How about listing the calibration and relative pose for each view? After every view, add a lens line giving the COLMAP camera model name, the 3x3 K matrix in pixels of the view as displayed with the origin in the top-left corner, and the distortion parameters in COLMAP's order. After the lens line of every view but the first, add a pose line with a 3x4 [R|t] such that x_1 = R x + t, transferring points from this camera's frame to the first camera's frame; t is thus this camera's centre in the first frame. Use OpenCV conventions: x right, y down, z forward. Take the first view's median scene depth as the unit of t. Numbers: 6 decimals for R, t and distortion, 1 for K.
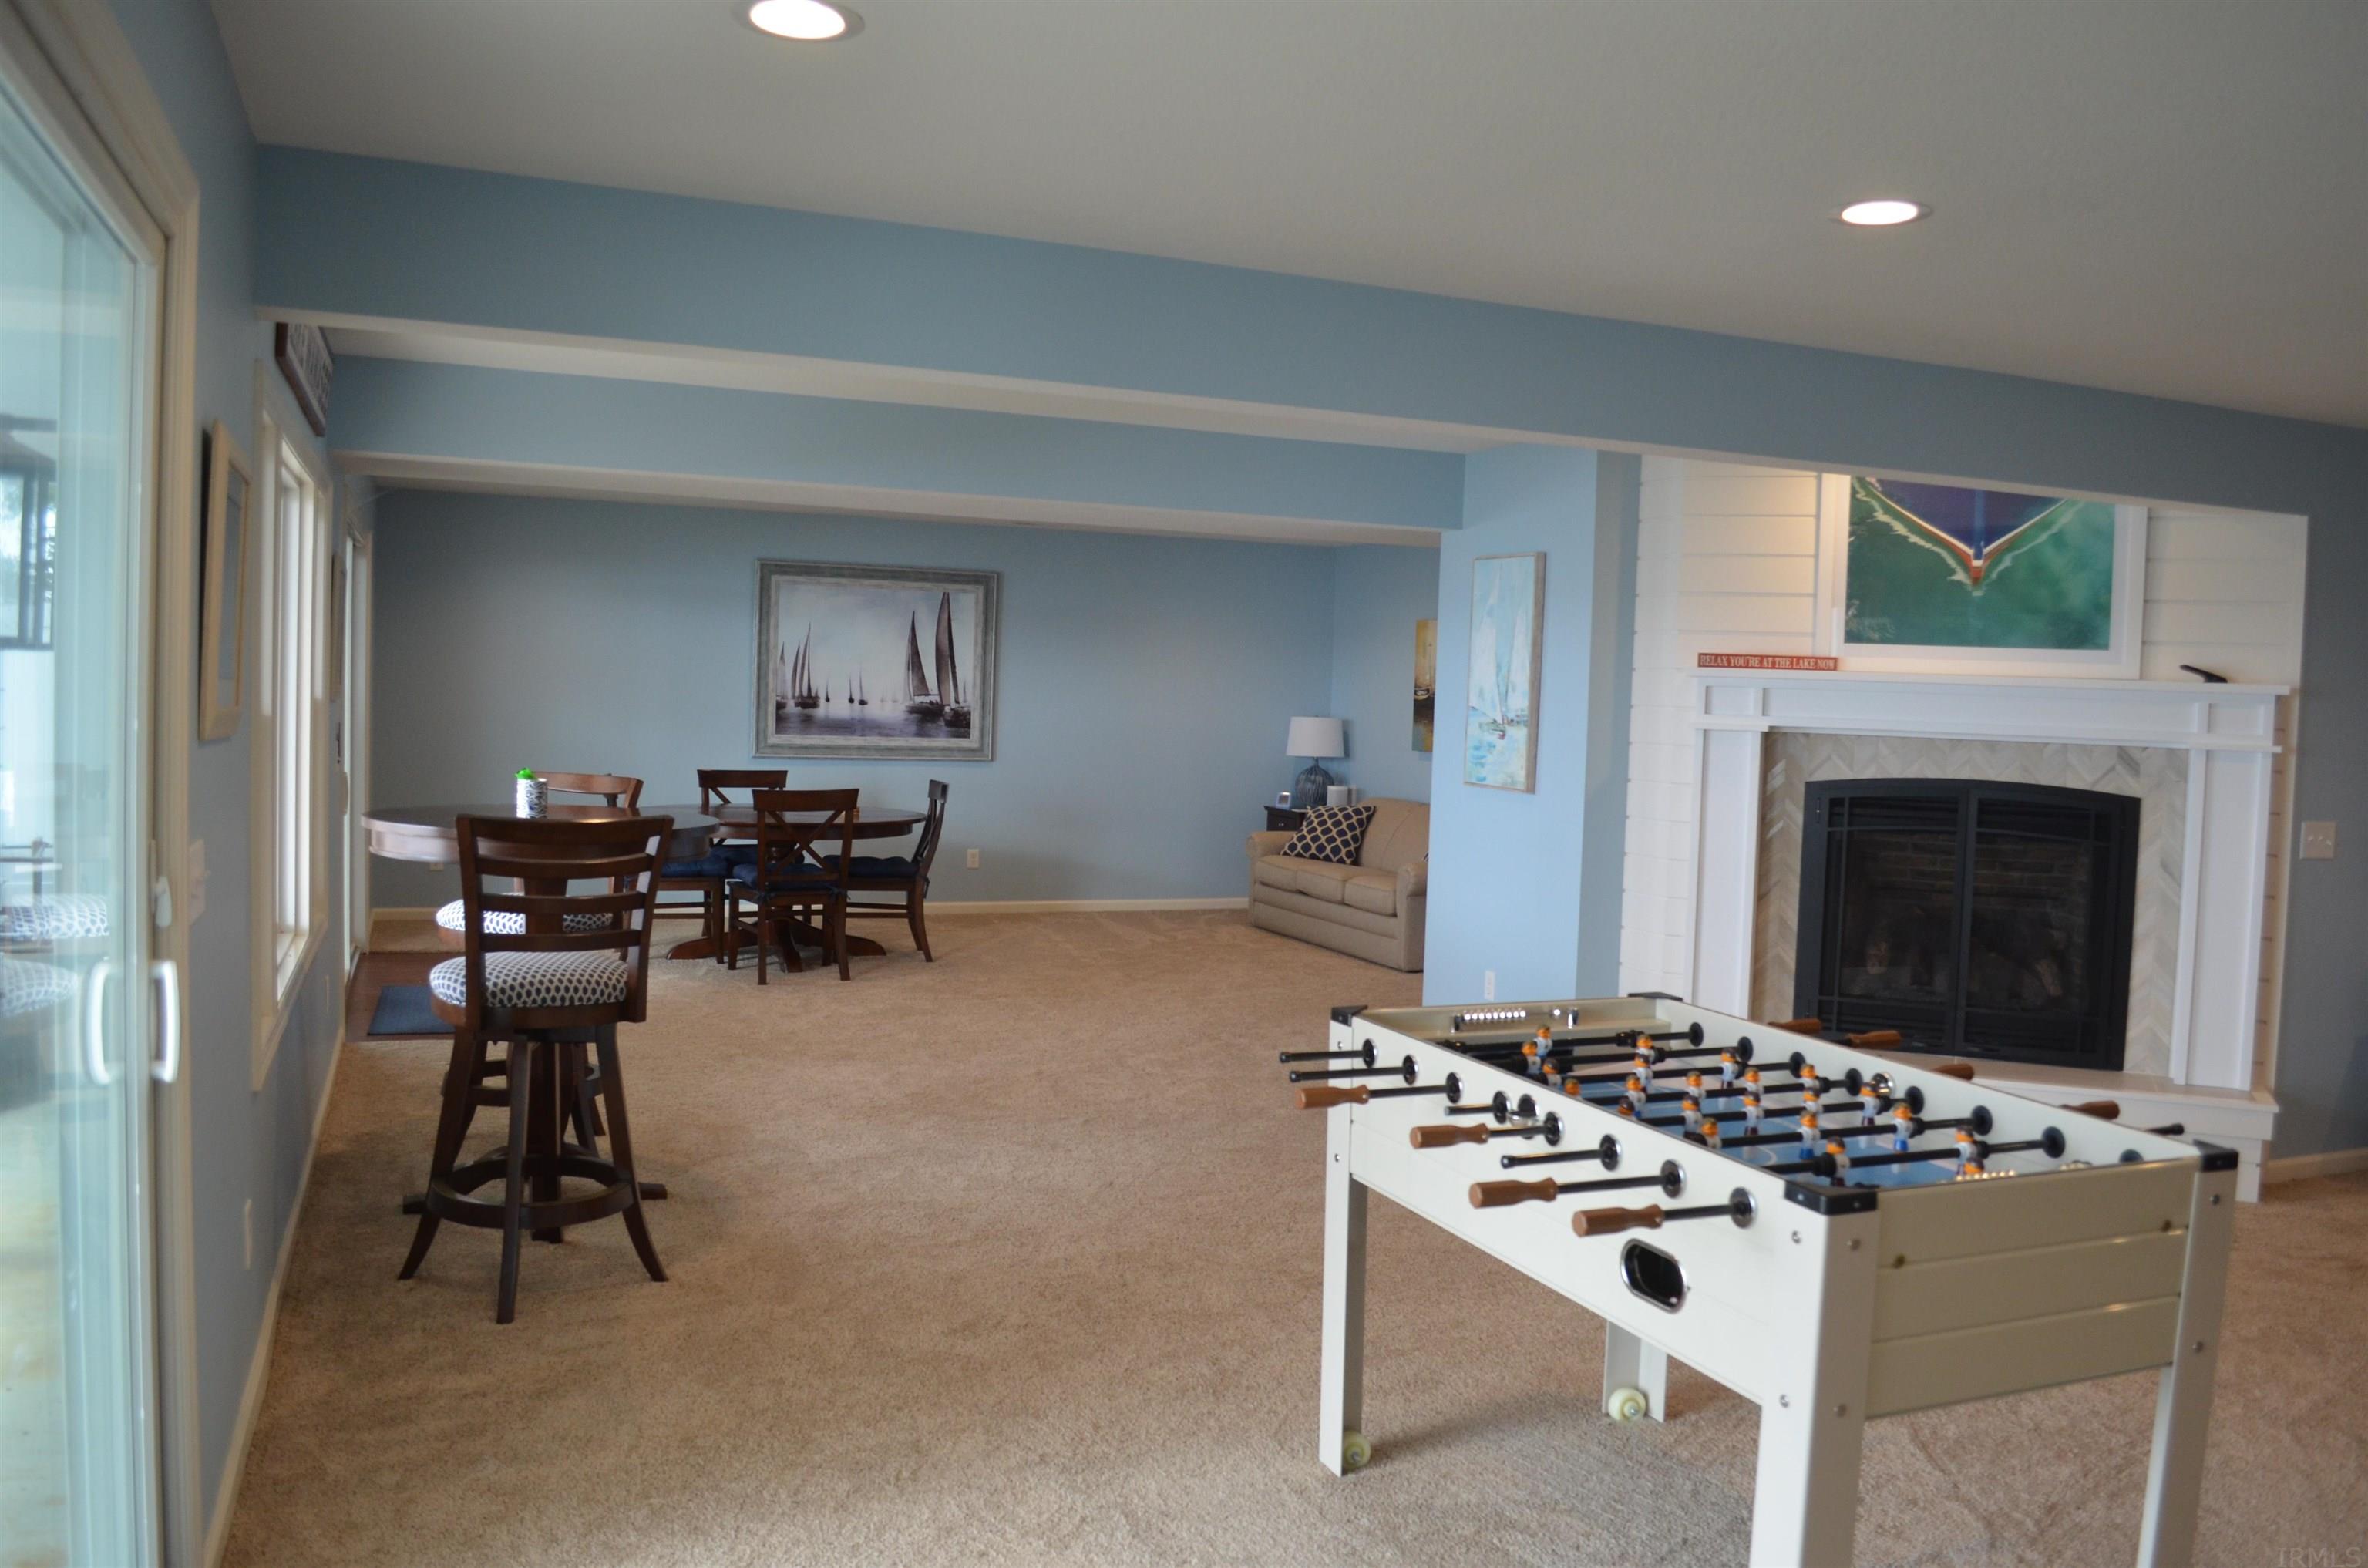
lens RADIAL K [[1862.3, 0, 1217.7], [0, 1862.3, 781.1], [0, 0, 1]] dist [-0.079032, 0.008782]
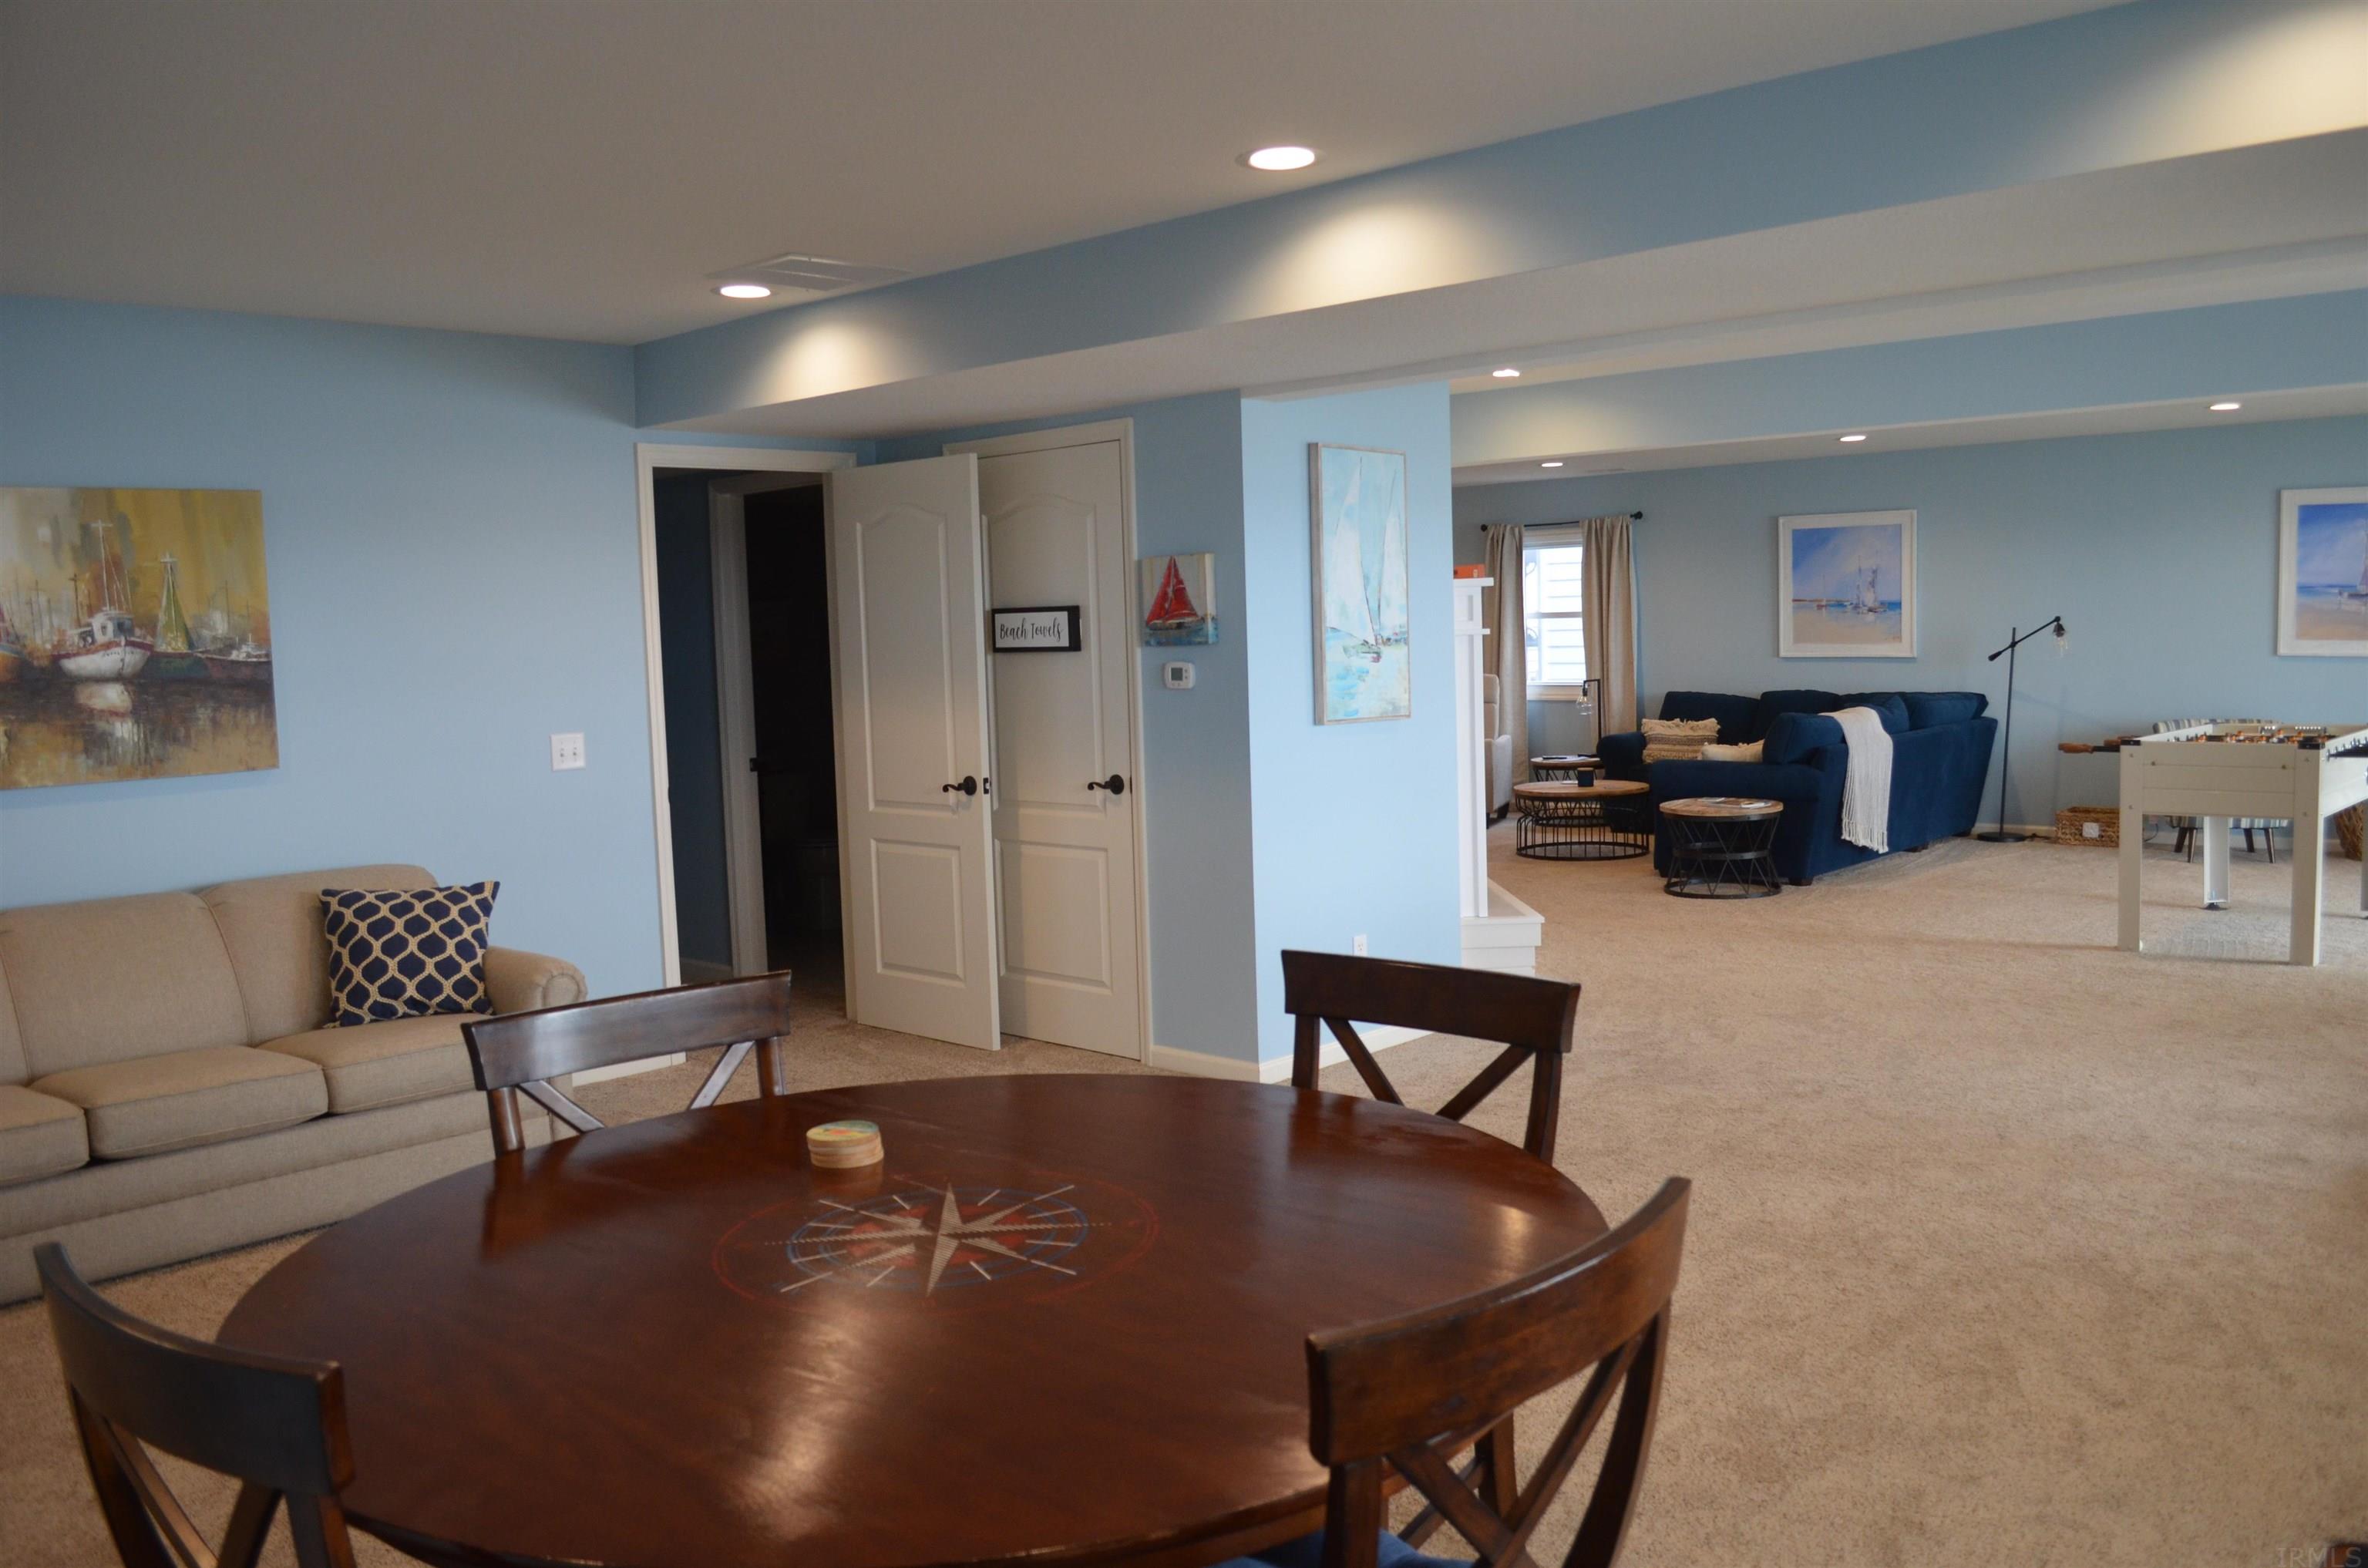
lens RADIAL K [[1862.3, 0, 1217.7], [0, 1862.3, 781.1], [0, 0, 1]] dist [-0.079032, 0.008782]
pose [[-0.396566, -0.085228, 0.914041, -0.606378], [0.072930, 0.989609, 0.123916, -0.079680], [-0.915105, 0.115801, -0.386229, 1.395376]]
